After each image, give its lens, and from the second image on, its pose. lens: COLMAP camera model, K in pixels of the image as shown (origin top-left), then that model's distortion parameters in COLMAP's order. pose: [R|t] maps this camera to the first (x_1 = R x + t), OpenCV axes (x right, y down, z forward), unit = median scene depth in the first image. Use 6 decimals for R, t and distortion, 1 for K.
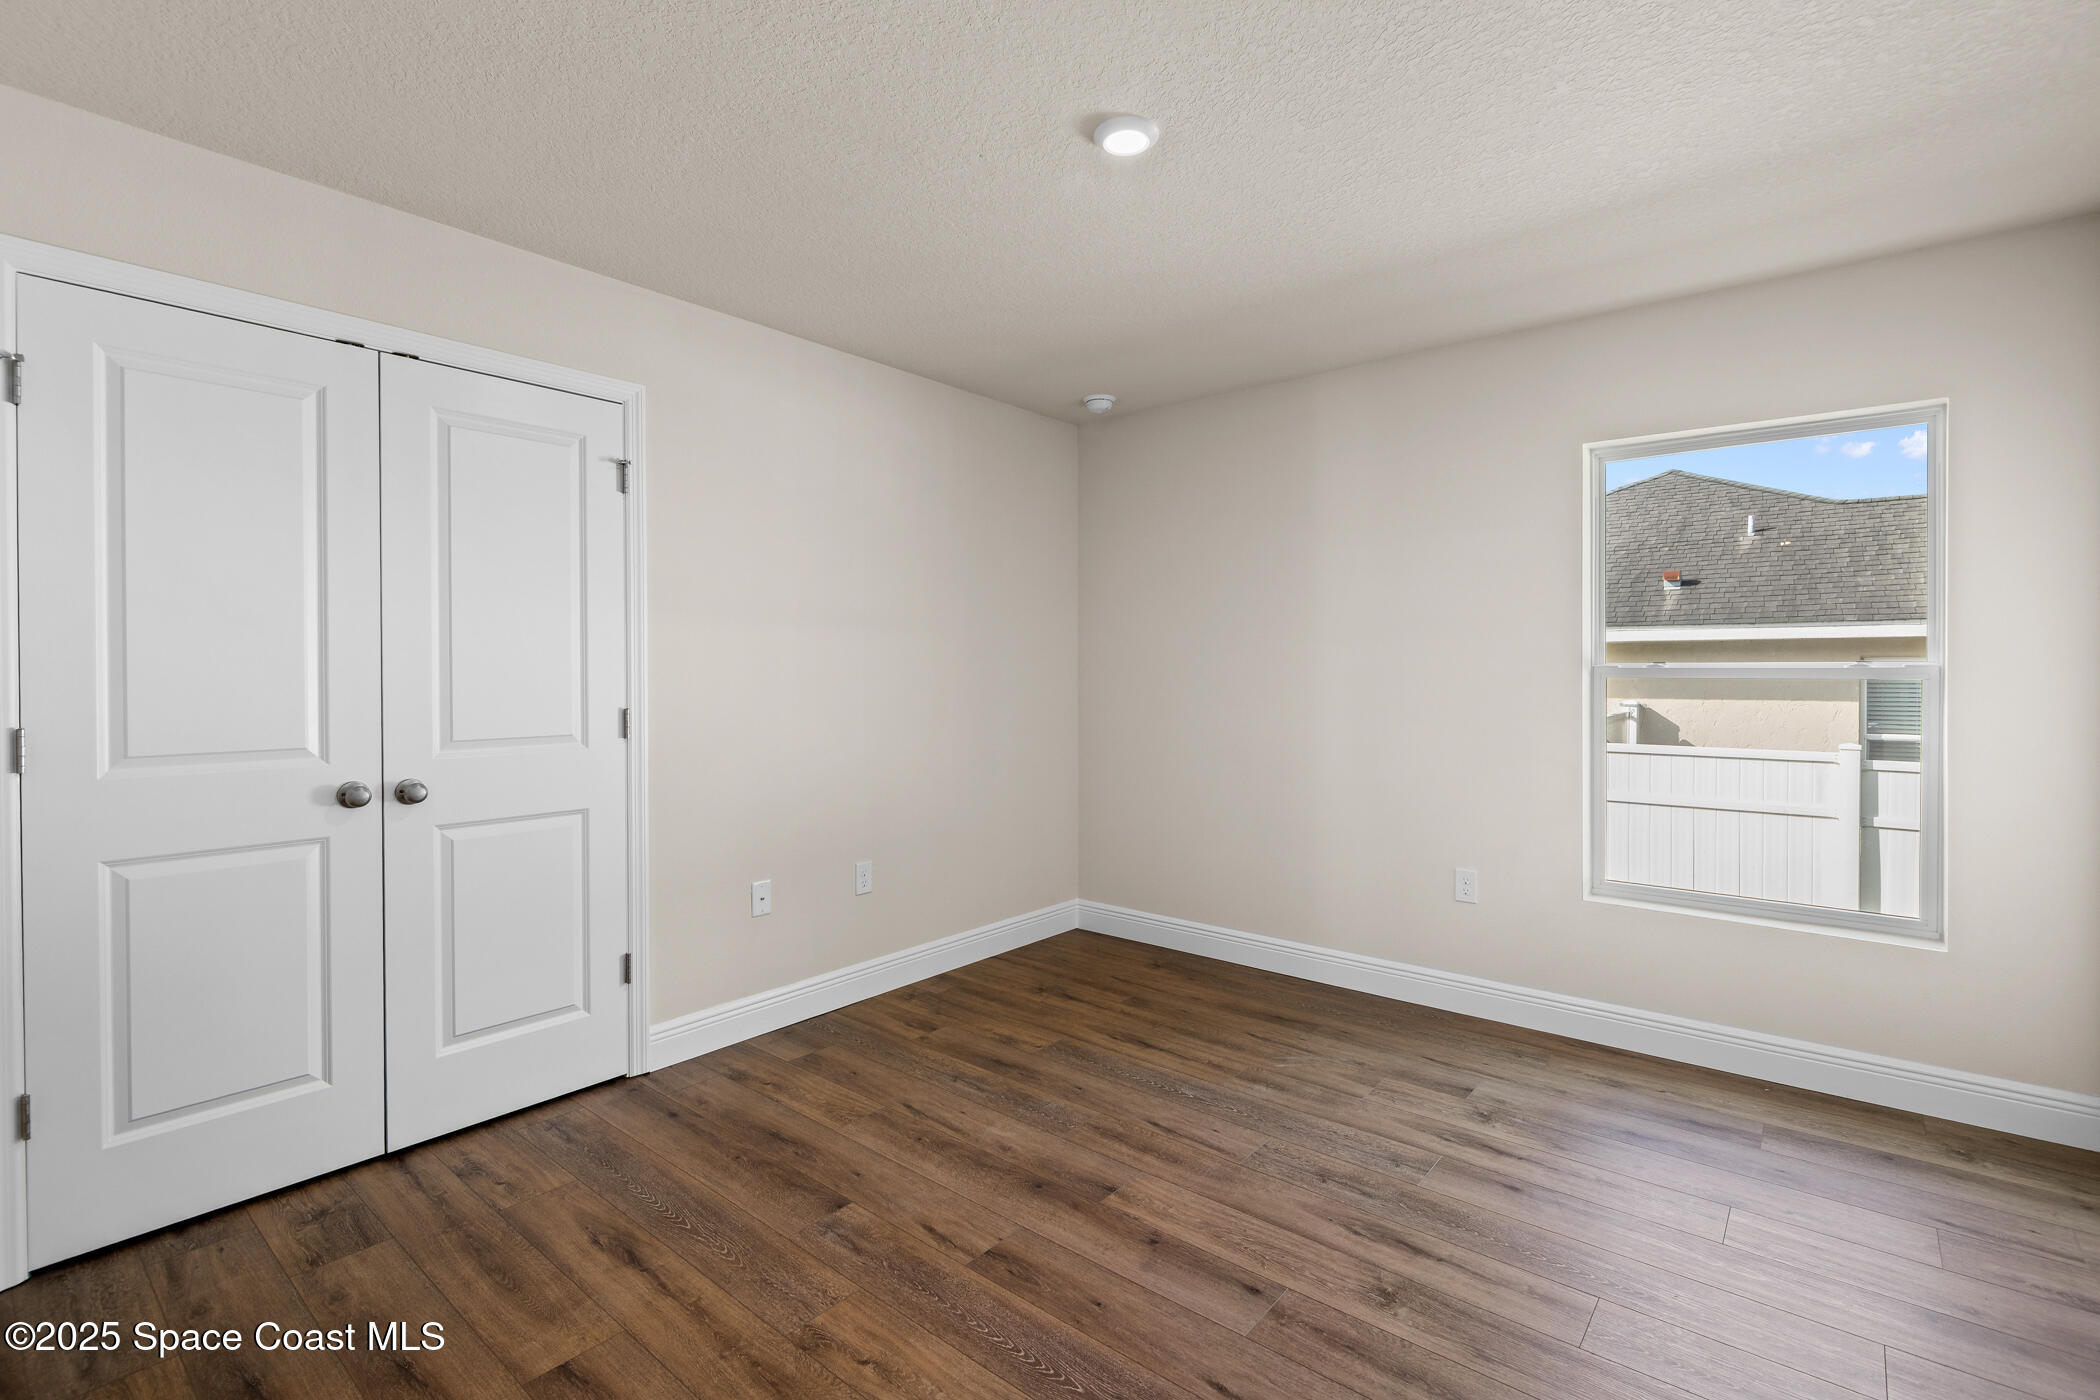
lens RADIAL K [[947.6, 0, 1054.2], [0, 947.6, 684.8], [0, 0, 1]] dist [0.002515, -0.002236]
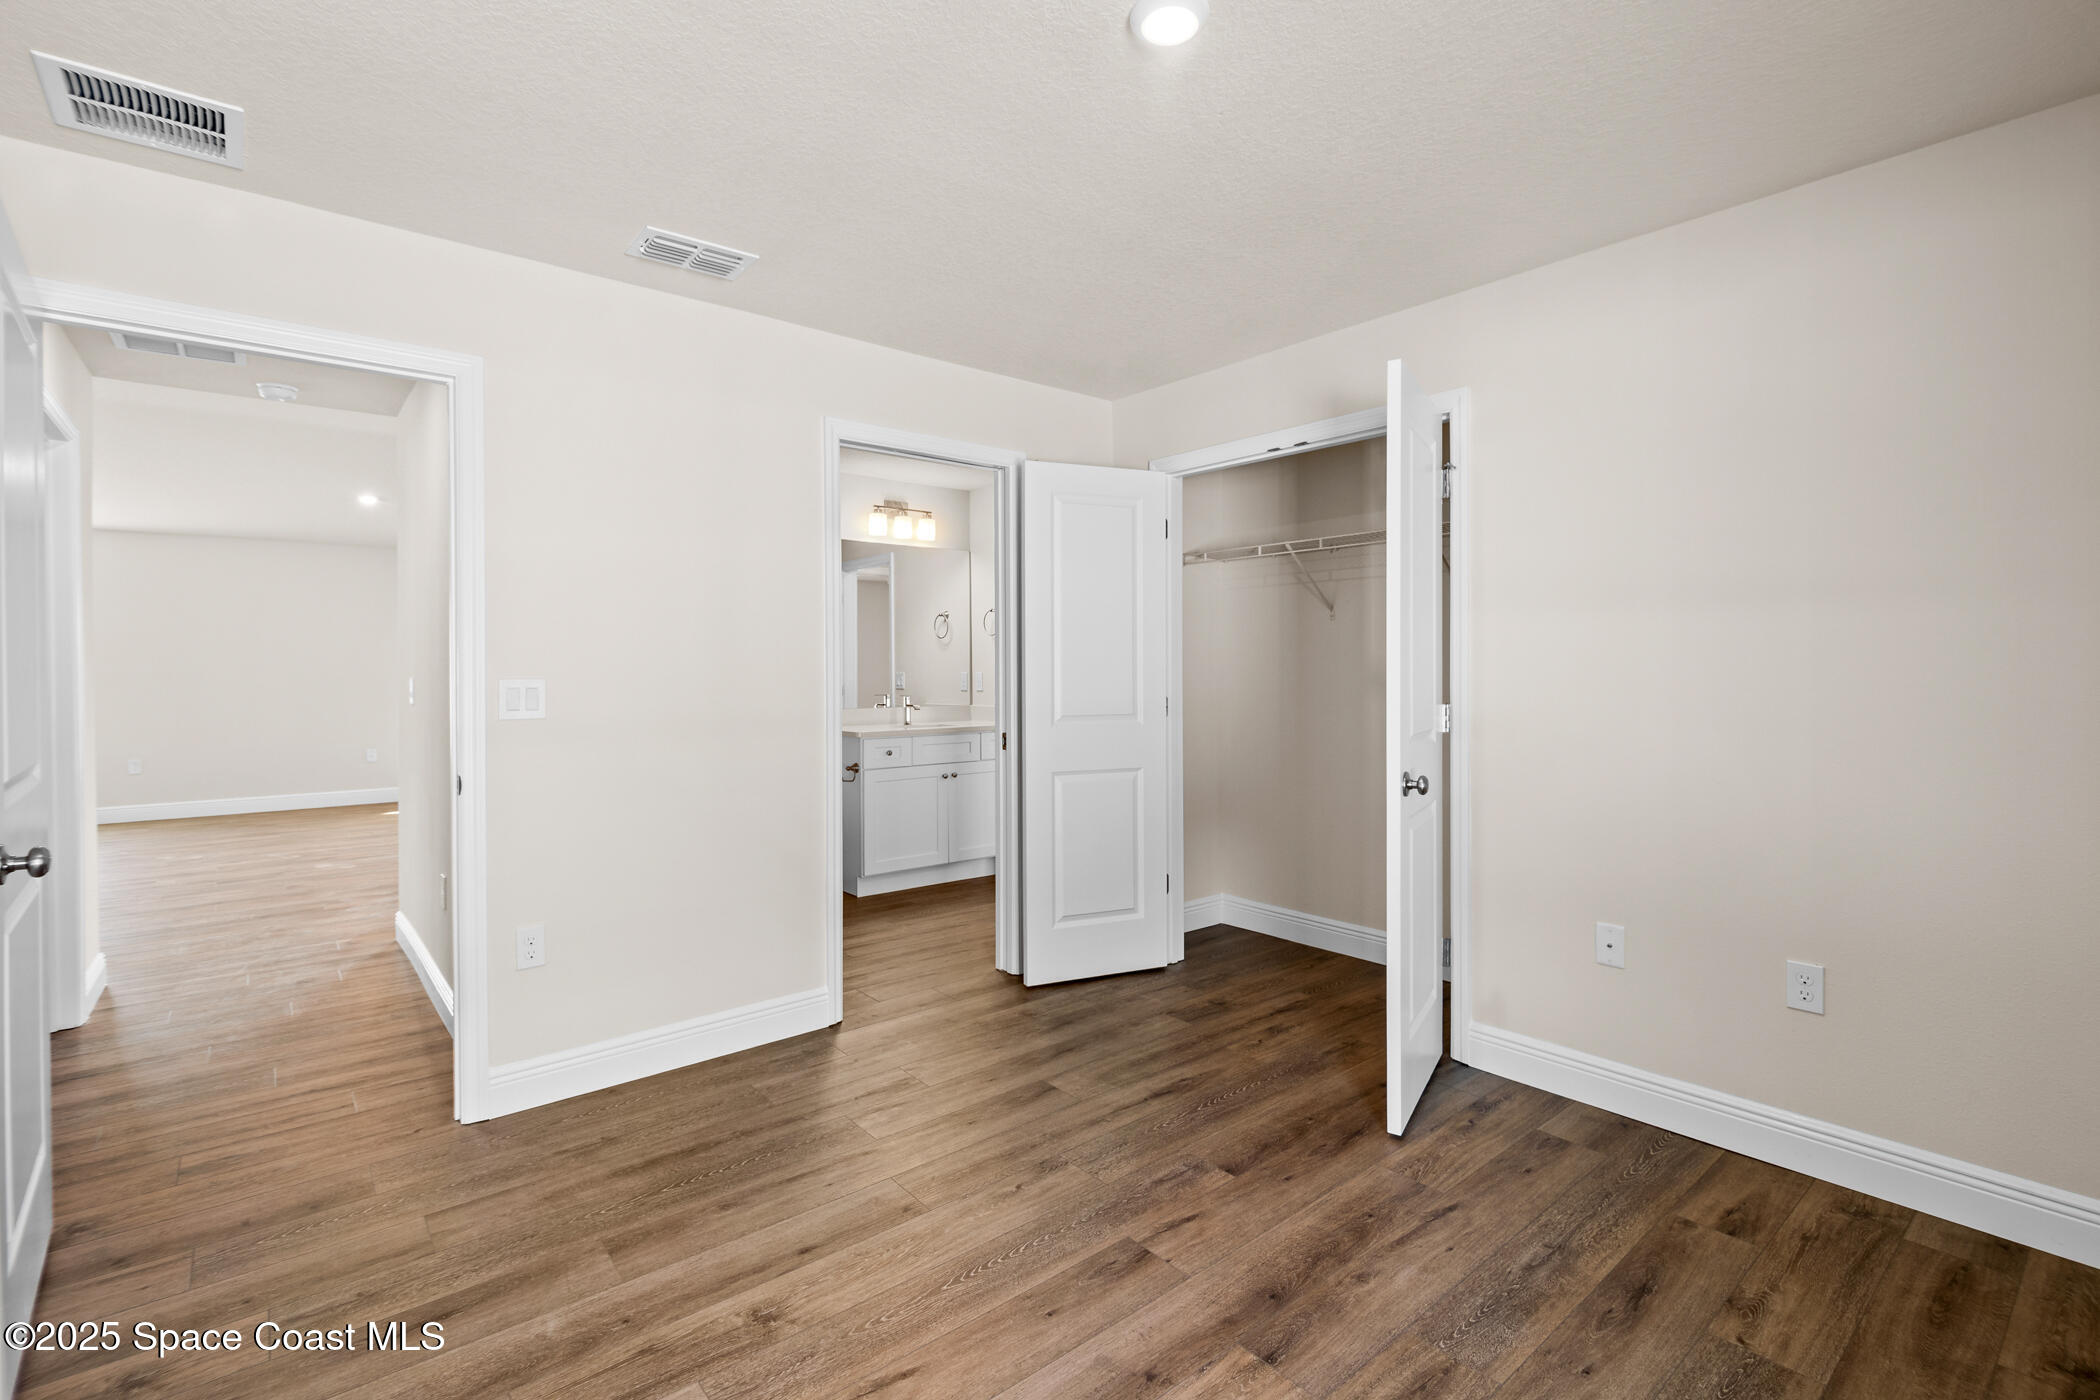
lens RADIAL K [[947.6, 0, 1057.8], [0, 947.6, 704.2], [0, 0, 1]] dist [0.002515, -0.002236]
pose [[-0.177743, 0.036446, -0.983402, 0.736153], [-0.011510, 0.999169, 0.039111, -0.009661], [0.984010, 0.018271, -0.177176, 0.875683]]
